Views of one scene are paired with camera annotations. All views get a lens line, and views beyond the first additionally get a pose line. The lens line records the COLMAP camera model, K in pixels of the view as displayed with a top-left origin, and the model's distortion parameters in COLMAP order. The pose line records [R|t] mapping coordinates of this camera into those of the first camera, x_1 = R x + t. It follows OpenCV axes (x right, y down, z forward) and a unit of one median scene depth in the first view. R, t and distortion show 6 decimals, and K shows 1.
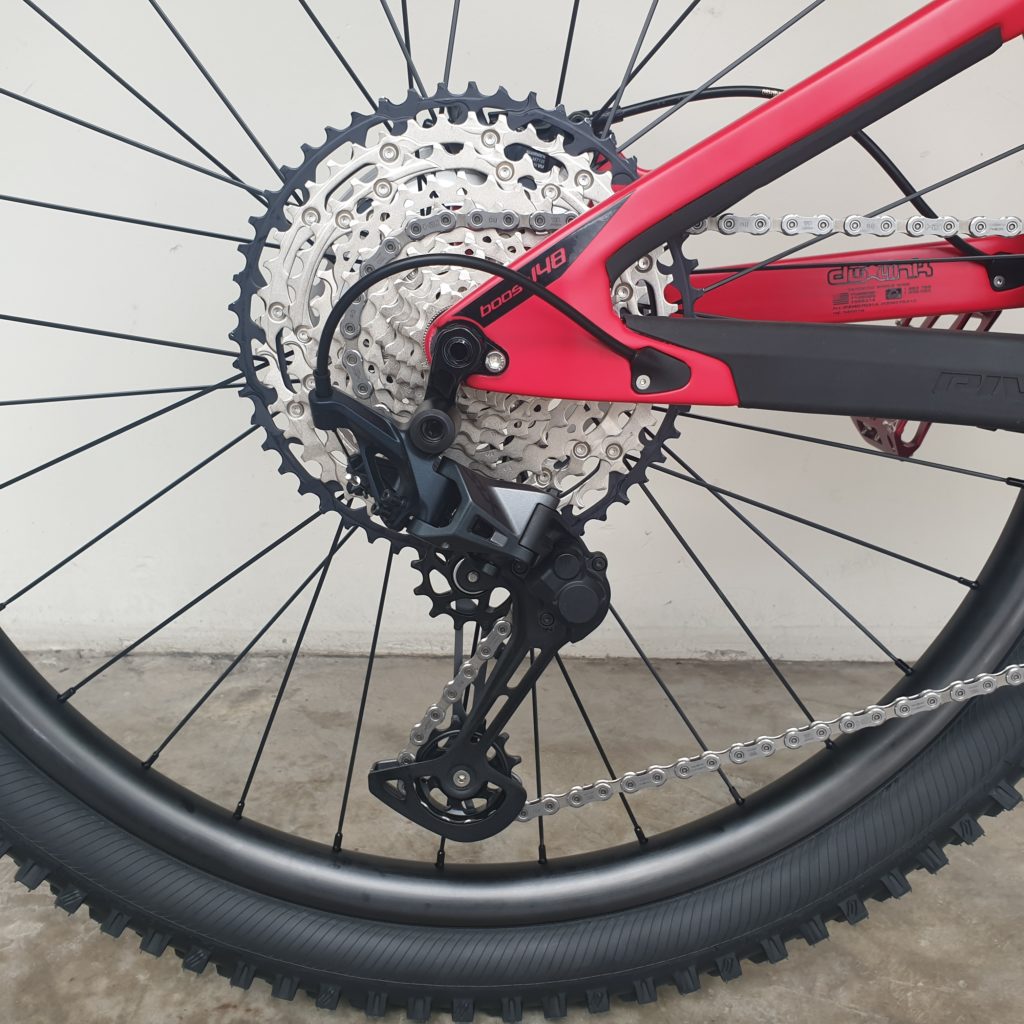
lens RADIAL K [[1073.8, 0, 513.8], [0, 1073.8, 514.8], [0, 0, 1]] dist [0.010621, 0.000000]
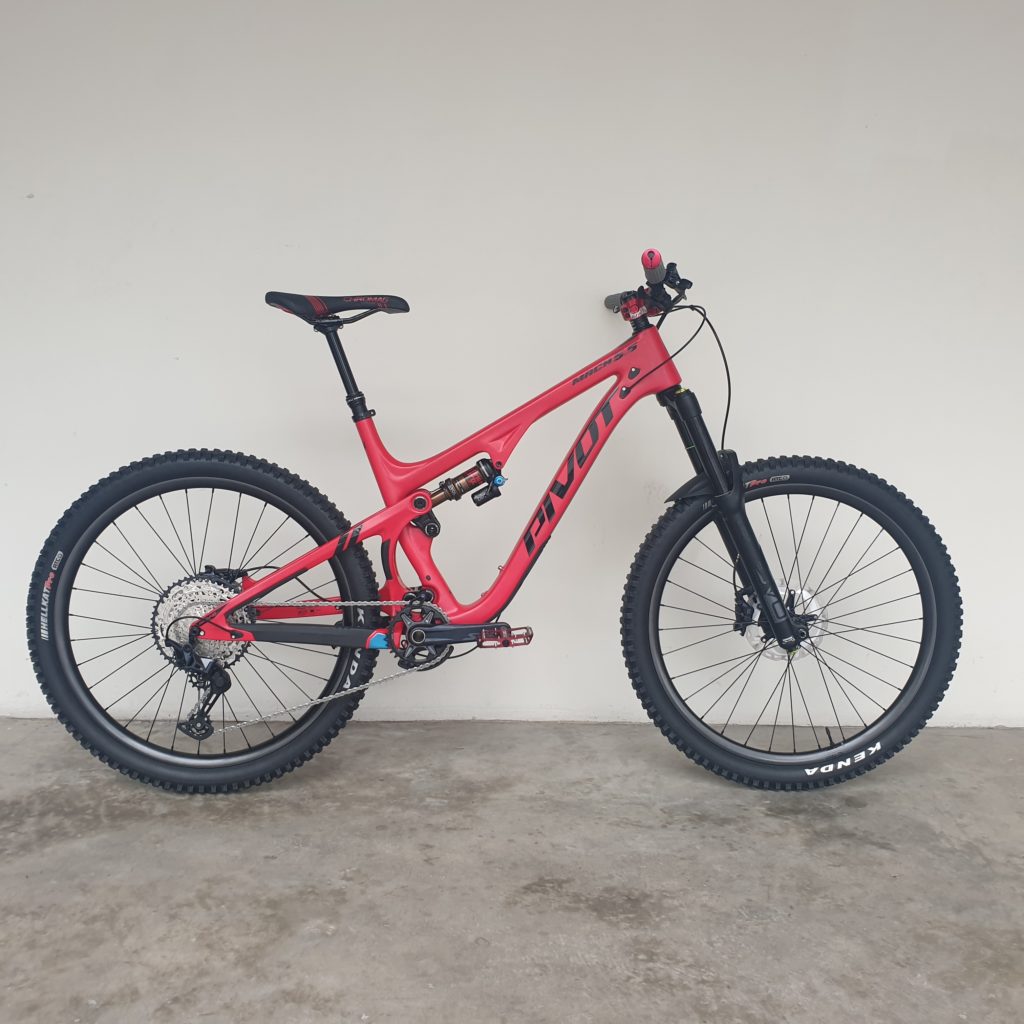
lens RADIAL K [[1073.8, 0, 512.3], [0, 1073.8, 507.6], [0, 0, 1]] dist [0.010621, 0.000000]
pose [[0.999111, 0.008210, 0.041357, 1.079839], [-0.001637, 0.987672, -0.156530, 0.055589], [-0.042132, 0.156323, 0.986807, -3.655217]]
